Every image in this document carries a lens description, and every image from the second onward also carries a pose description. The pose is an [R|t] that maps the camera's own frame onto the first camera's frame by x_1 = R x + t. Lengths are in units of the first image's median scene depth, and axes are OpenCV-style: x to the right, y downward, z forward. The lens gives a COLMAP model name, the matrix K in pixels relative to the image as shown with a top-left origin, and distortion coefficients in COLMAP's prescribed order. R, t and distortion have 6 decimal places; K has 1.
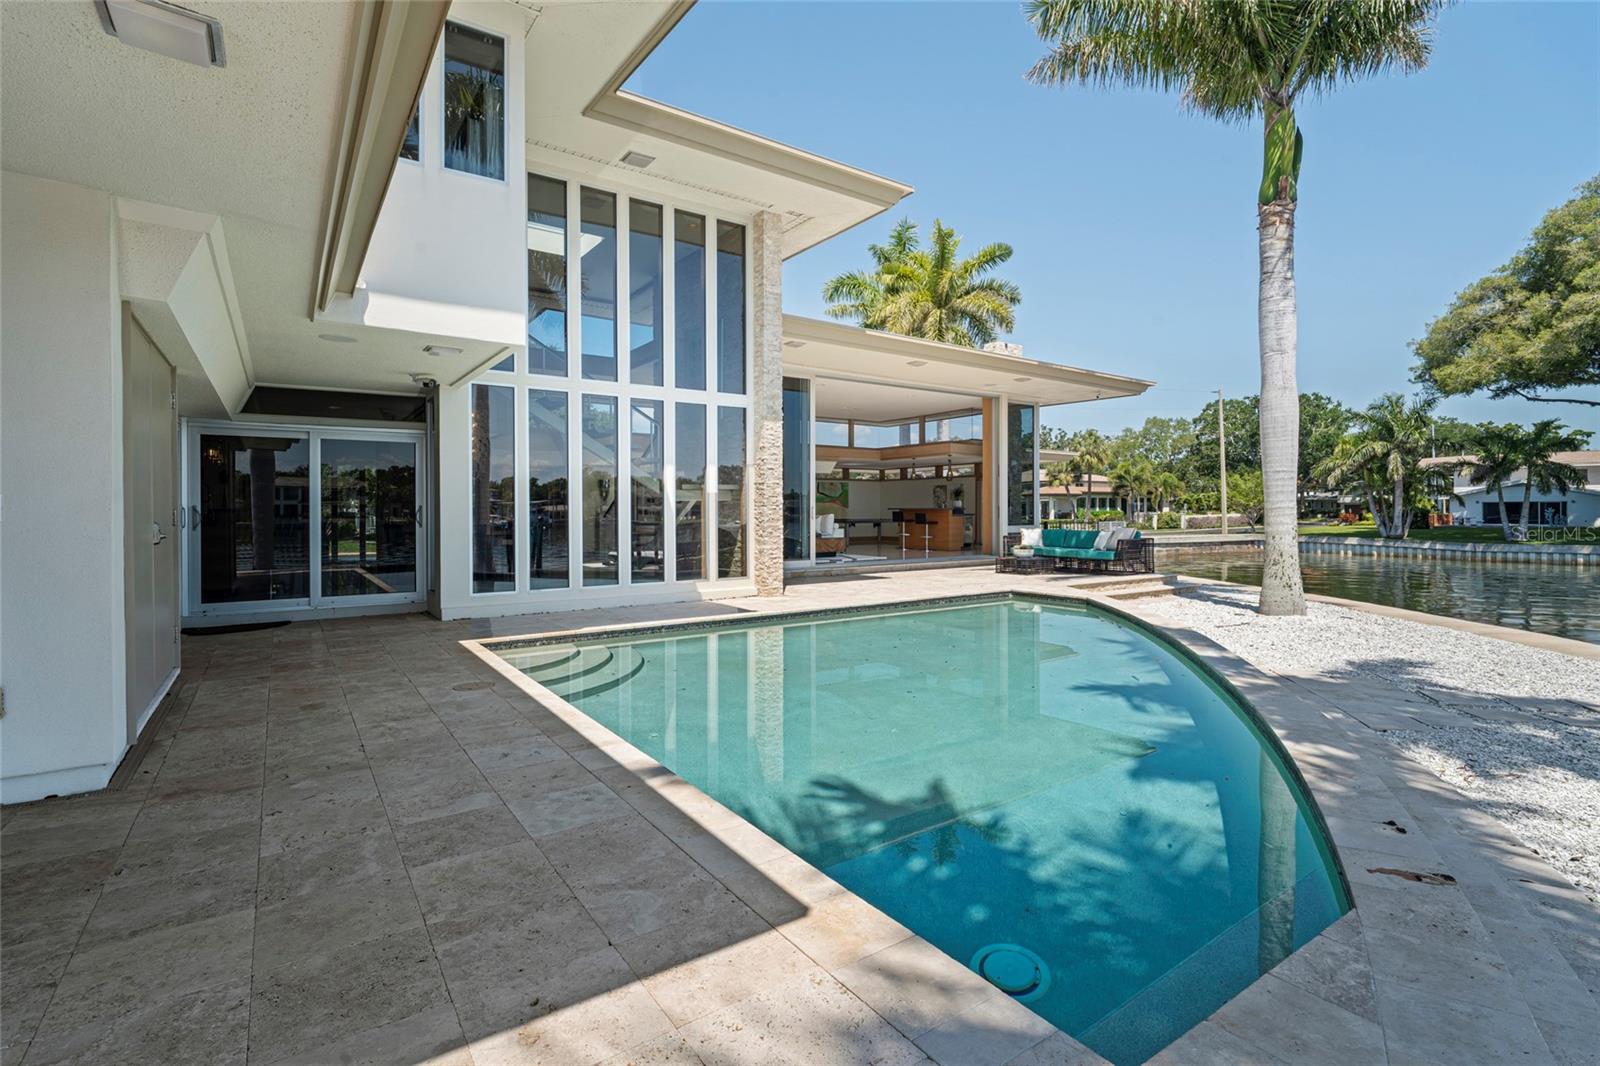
lens RADIAL K [[751.5, 0, 791.0], [0, 751.5, 515.6], [0, 0, 1]] dist [-0.006876, -0.002020]
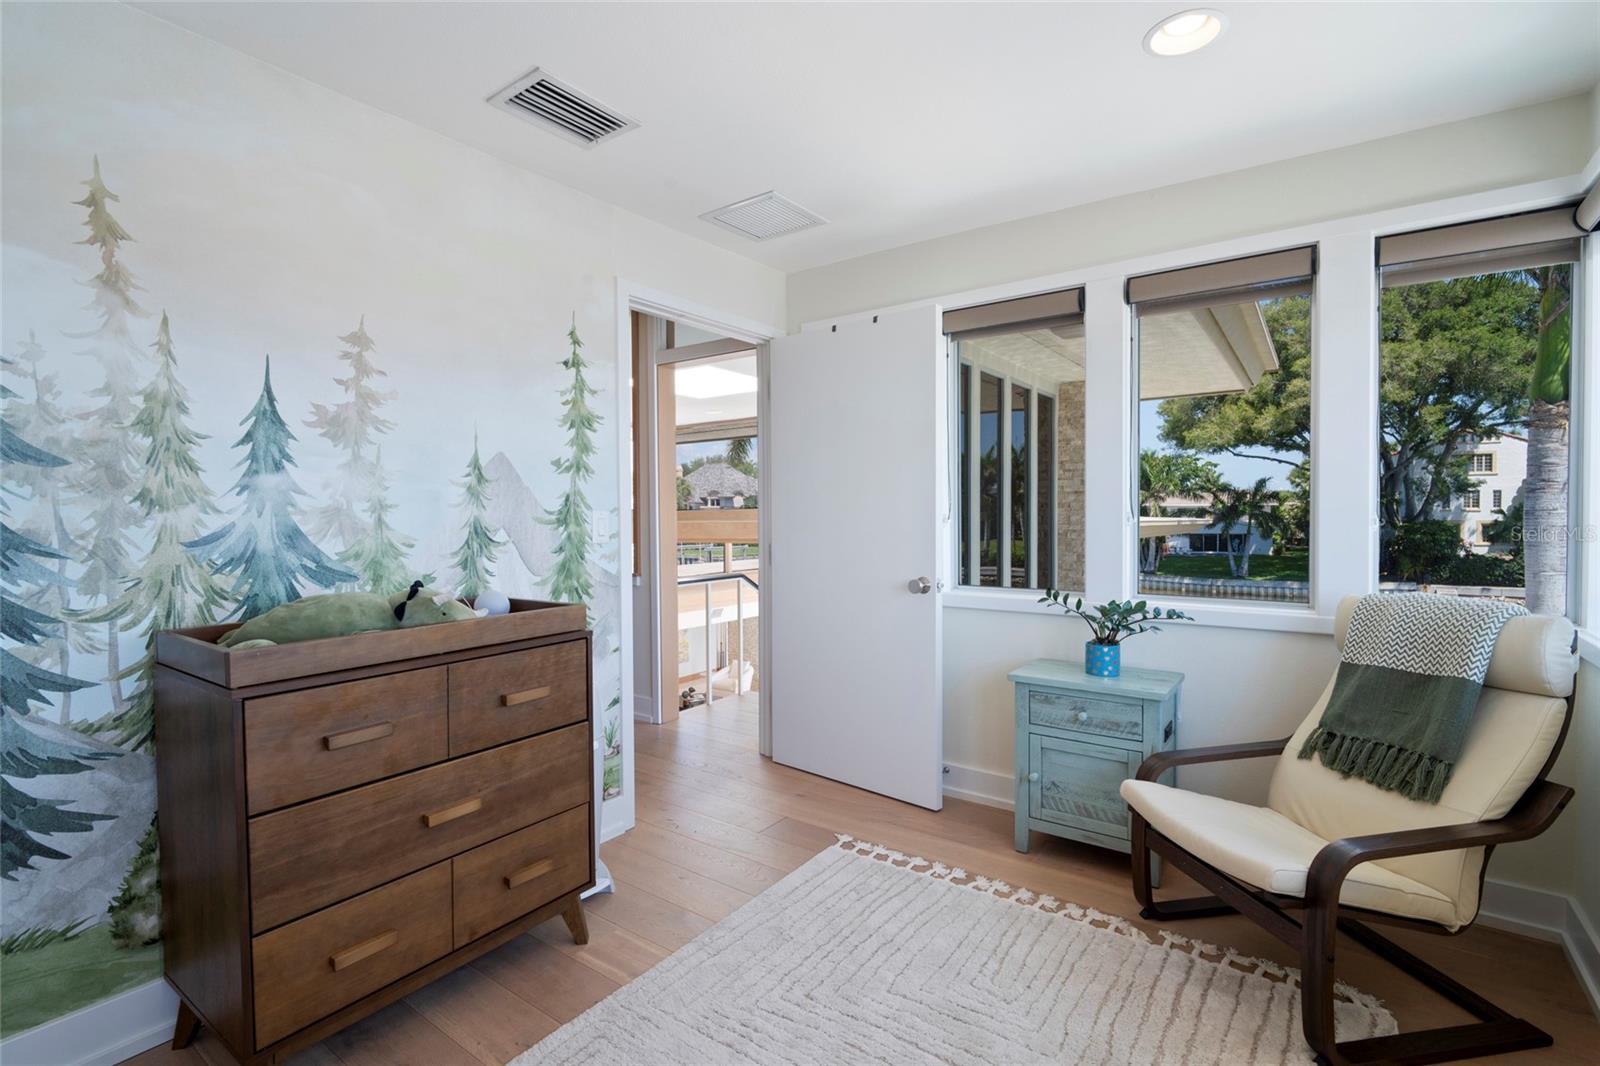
lens RADIAL K [[751.5, 0, 792.1], [0, 751.5, 526.6], [0, 0, 1]] dist [-0.006876, -0.002020]
pose [[0.939837, -0.014546, 0.341313, -0.178798], [0.011857, 0.999880, 0.009963, -0.101672], [-0.341417, -0.005316, 0.939897, 0.167618]]
